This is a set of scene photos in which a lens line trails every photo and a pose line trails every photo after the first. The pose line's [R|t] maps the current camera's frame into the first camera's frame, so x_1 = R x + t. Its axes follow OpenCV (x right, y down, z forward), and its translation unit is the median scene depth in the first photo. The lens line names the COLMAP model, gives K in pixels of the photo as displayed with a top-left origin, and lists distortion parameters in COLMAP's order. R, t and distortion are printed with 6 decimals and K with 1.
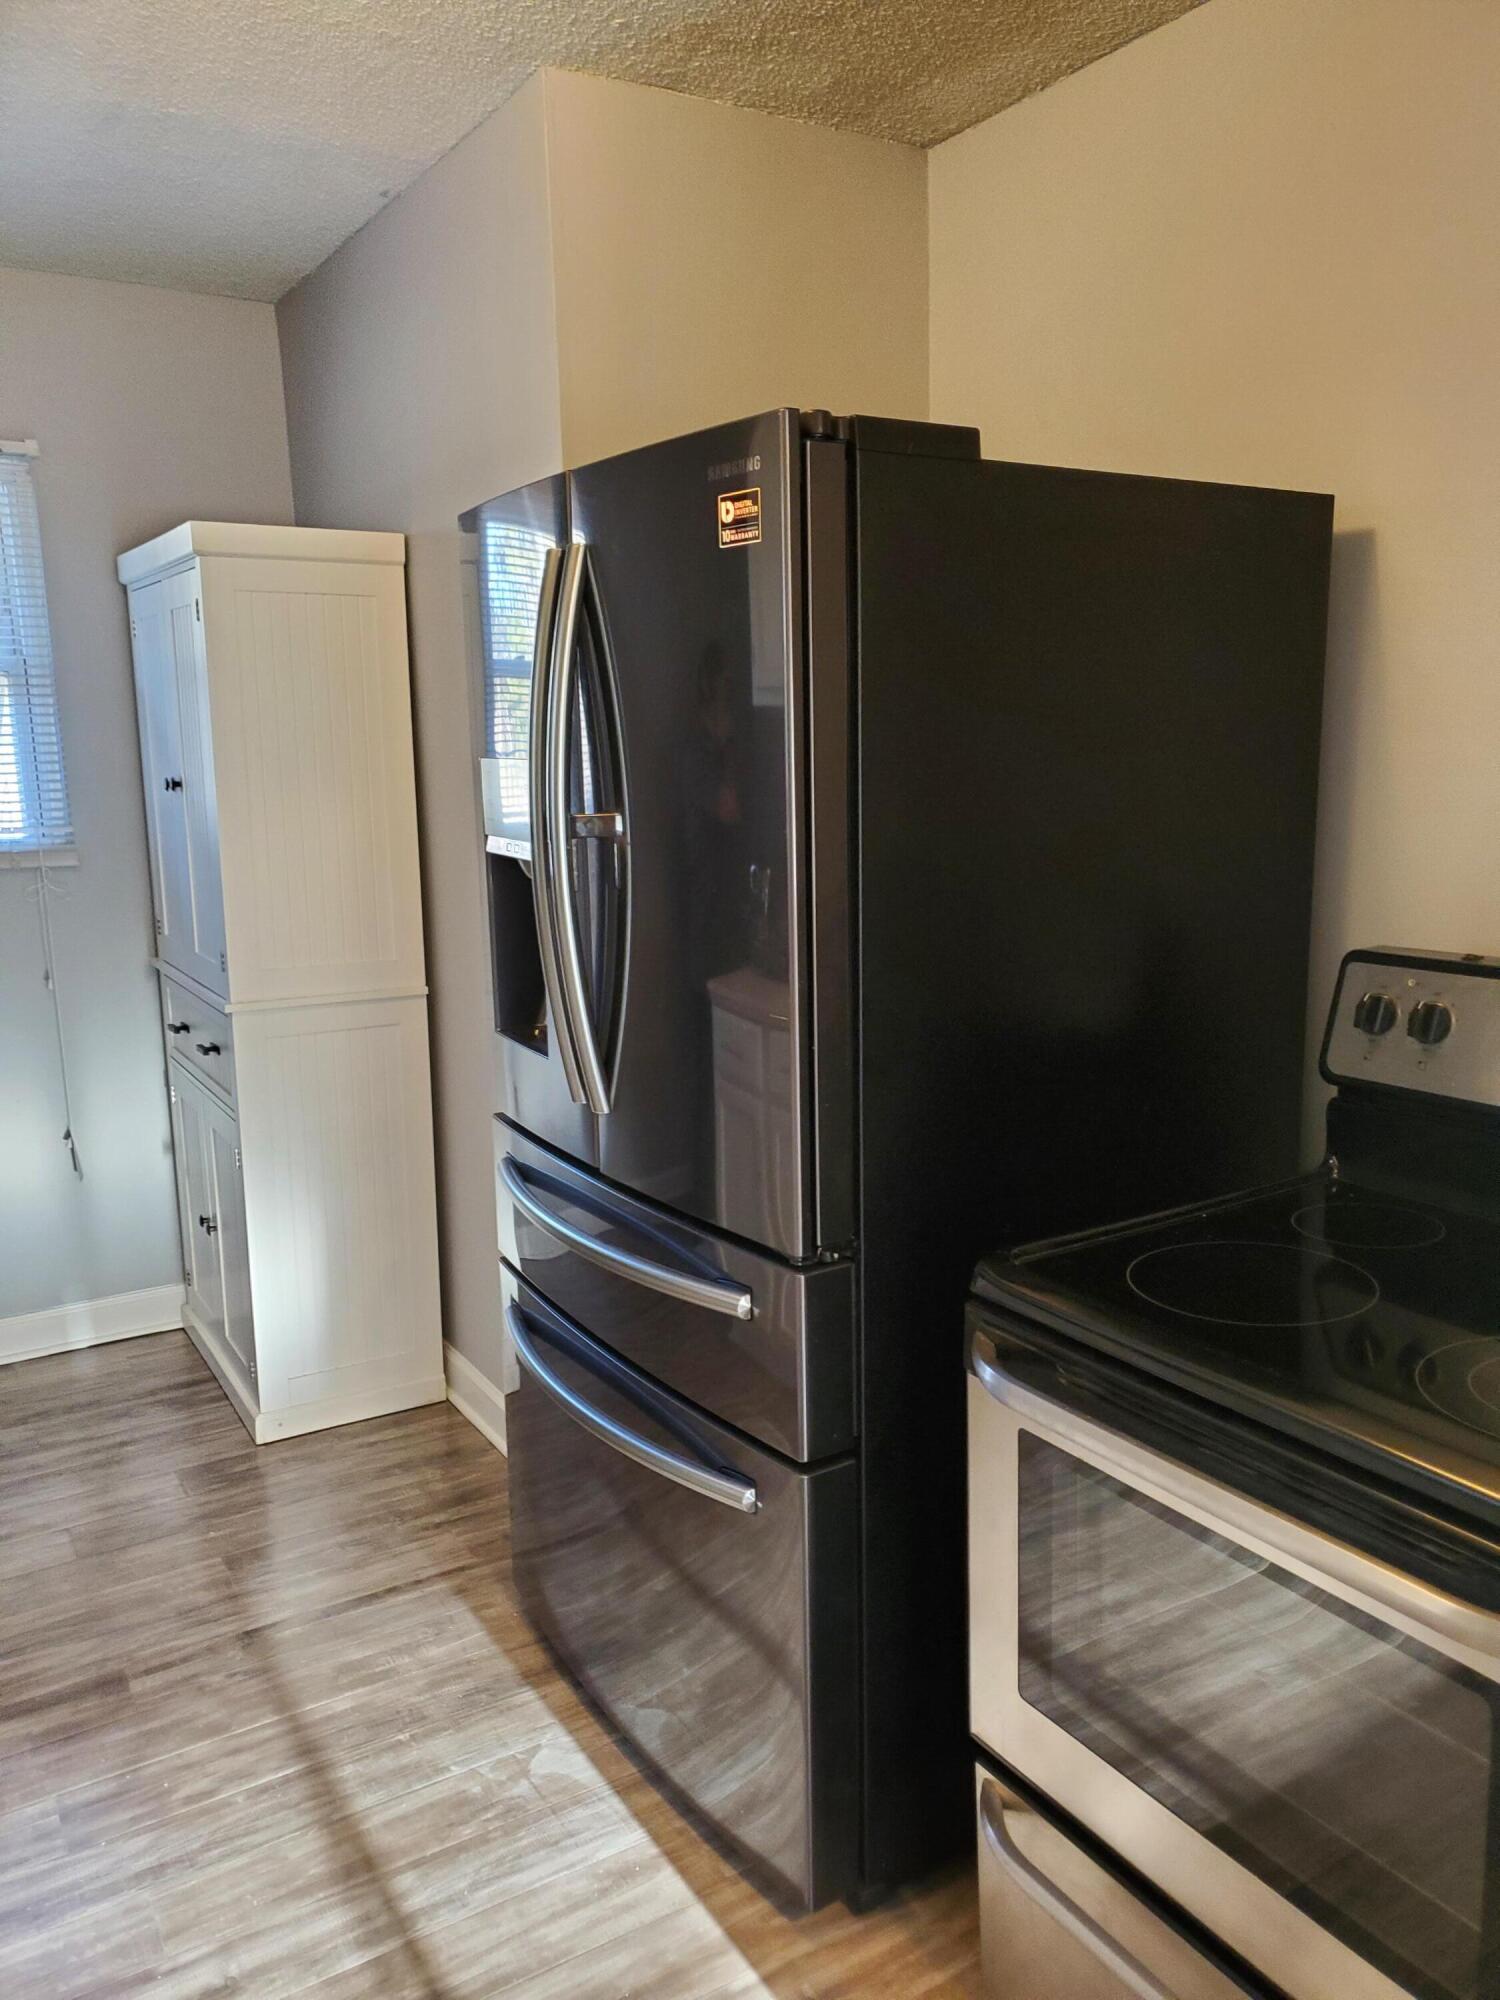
lens RADIAL K [[1533.0, 0, 750.0], [0, 1533.0, 1000.0], [0, 0, 1]] dist [0.005106, -0.003633]
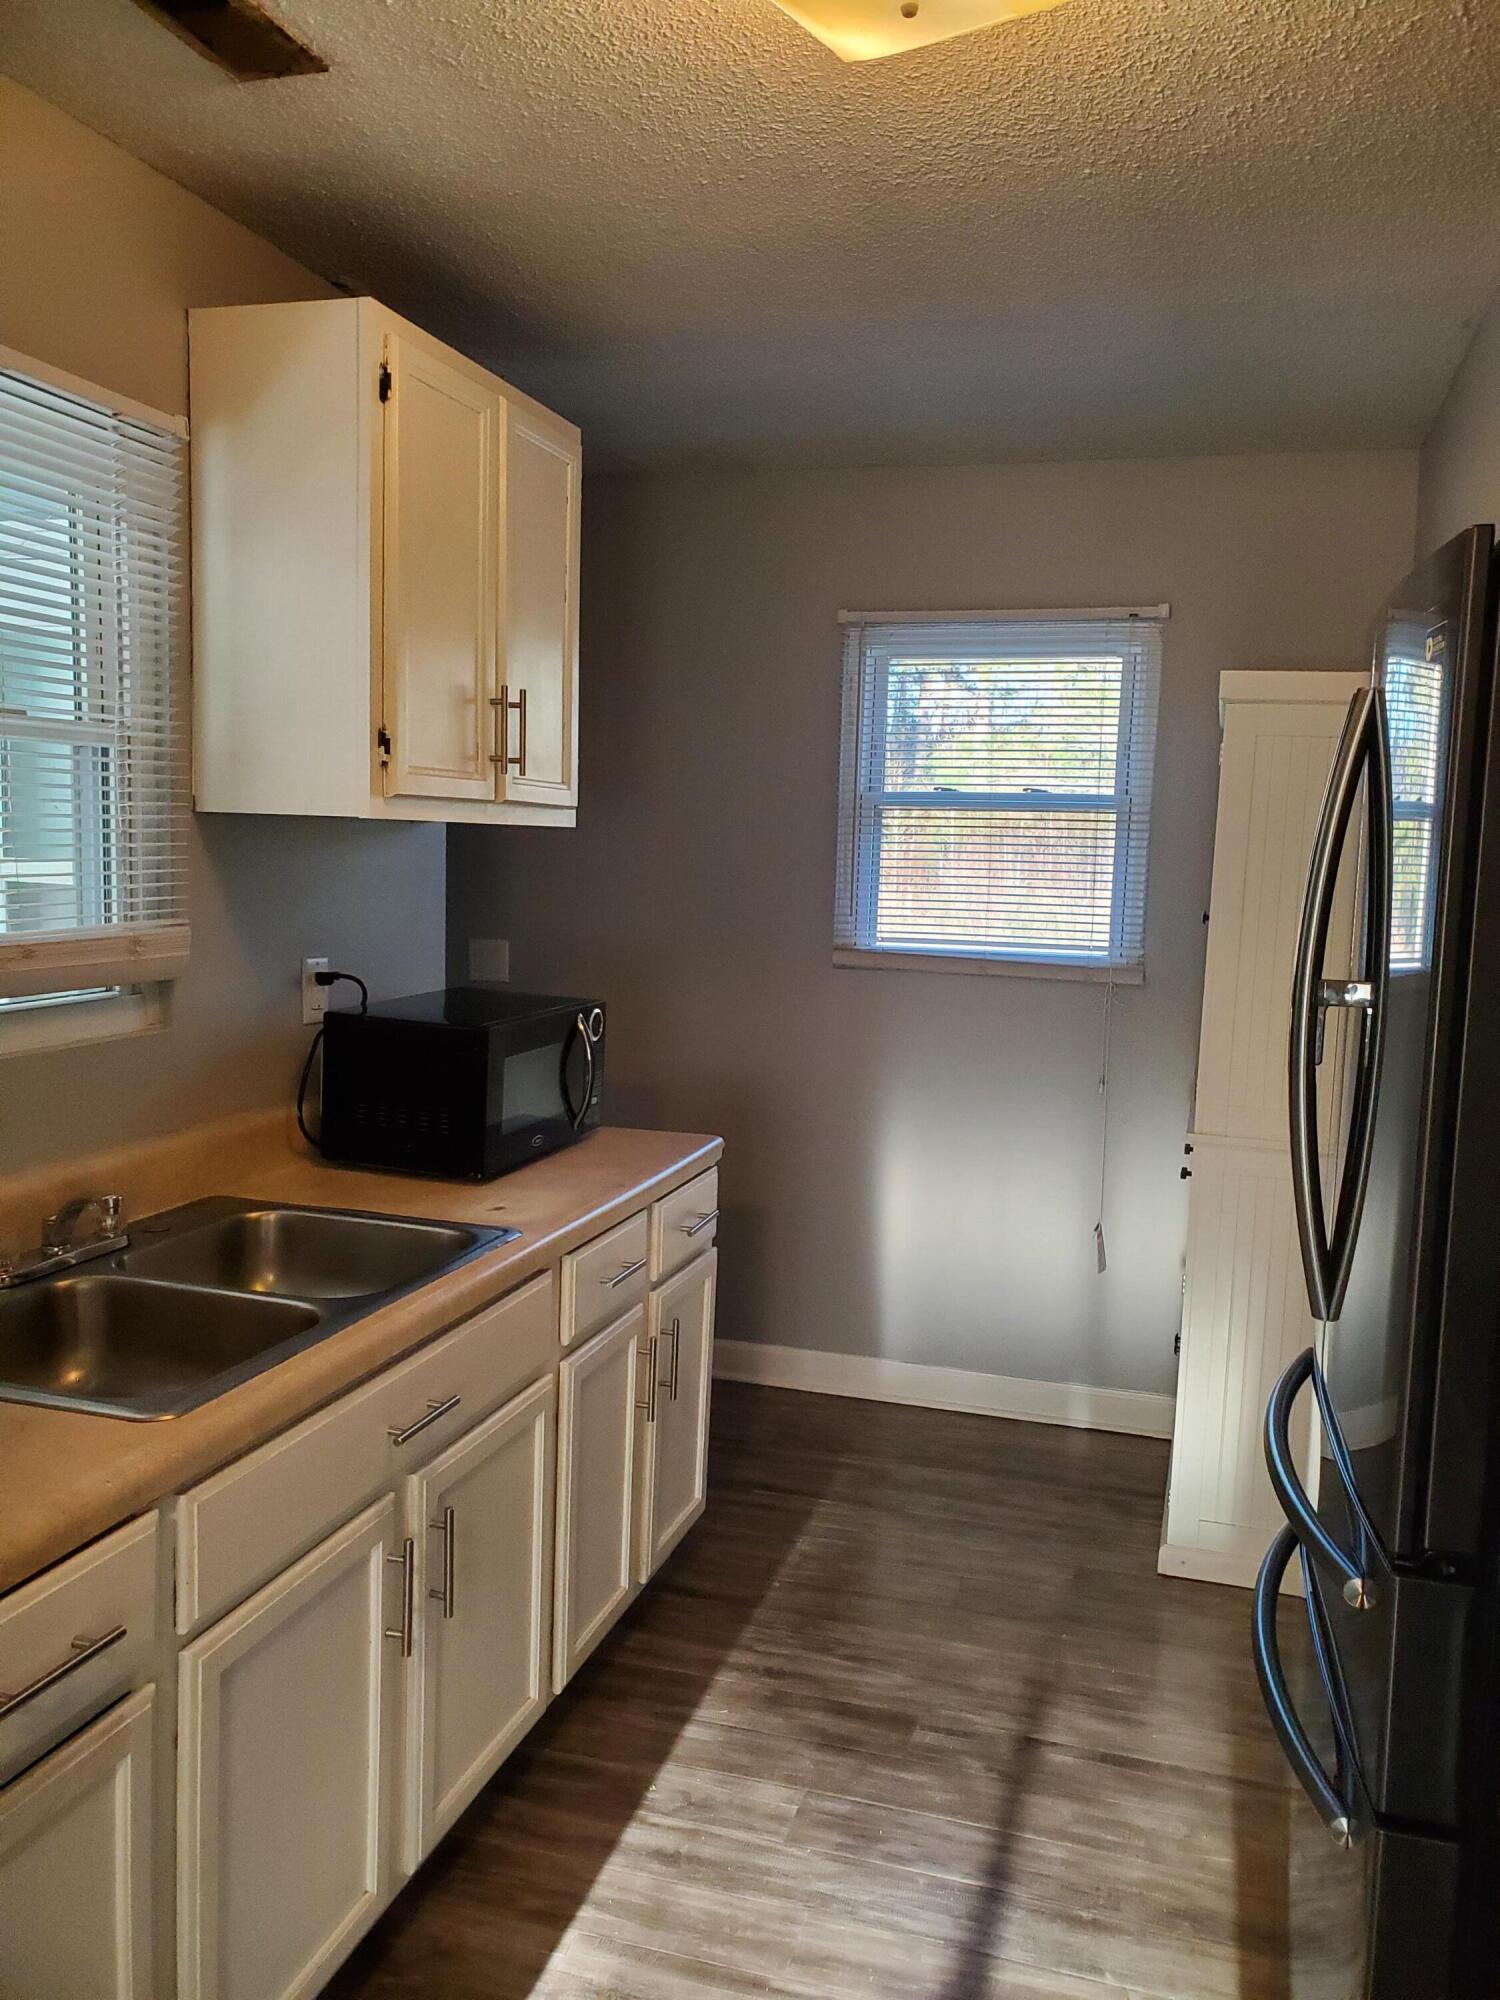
lens RADIAL K [[1488.0, 0, 750.0], [0, 1488.0, 1000.0], [0, 0, 1]] dist [0.018644, 0.000831]
pose [[0.663848, 0.100733, -0.741053, 0.249576], [-0.162431, 0.986654, -0.011390, -0.031924], [0.730015, 0.127931, 0.671350, 0.143493]]
